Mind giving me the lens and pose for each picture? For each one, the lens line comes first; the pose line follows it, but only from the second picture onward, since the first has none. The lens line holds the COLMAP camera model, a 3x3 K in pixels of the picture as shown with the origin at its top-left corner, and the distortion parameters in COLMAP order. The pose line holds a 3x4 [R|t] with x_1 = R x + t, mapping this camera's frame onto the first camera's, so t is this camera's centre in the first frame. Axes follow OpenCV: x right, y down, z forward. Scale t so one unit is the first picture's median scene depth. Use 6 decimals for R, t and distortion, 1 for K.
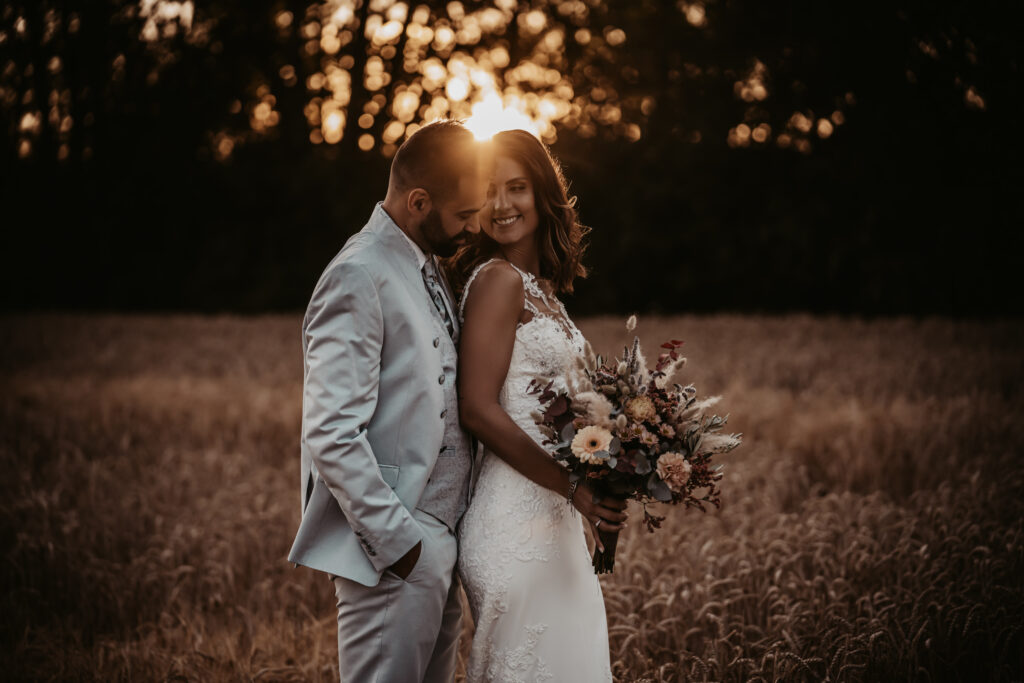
lens RADIAL K [[3247.1, 0, 512.7], [0, 3247.1, 342.4], [0, 0, 1]] dist [-0.170918, 0.000000]
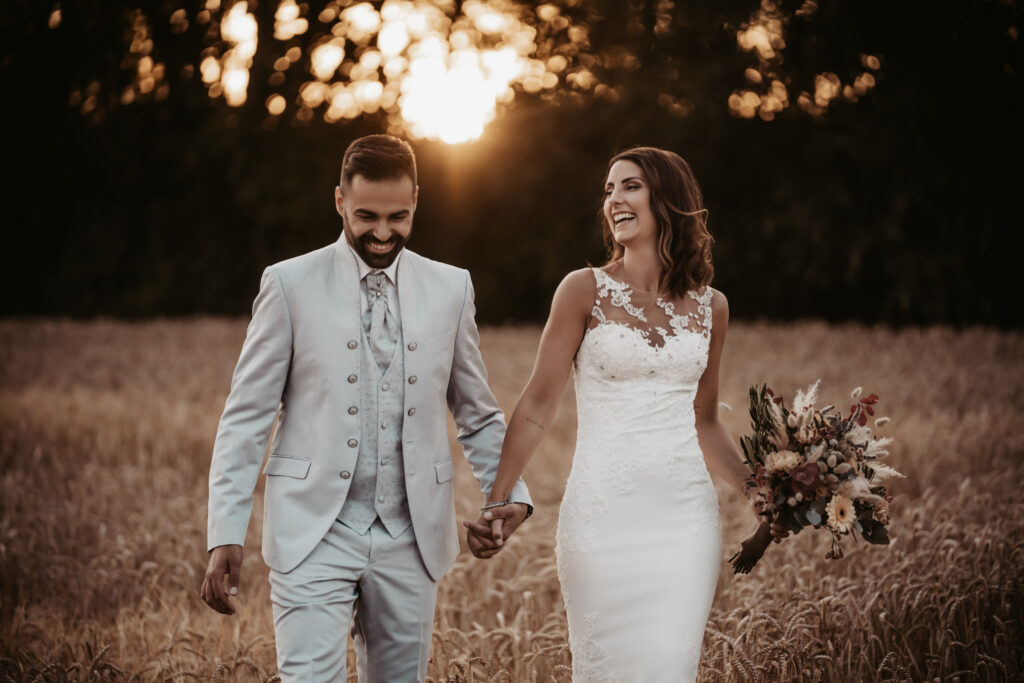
lens RADIAL K [[4544.6, 0, 511.7], [0, 4544.6, 340.6], [0, 0, 1]] dist [0.588771, 0.000000]
pose [[0.999856, 0.007302, 0.015311, -0.006505], [-0.007200, 0.999951, -0.006732, 0.004853], [-0.015360, 0.006621, 0.999860, -0.188098]]
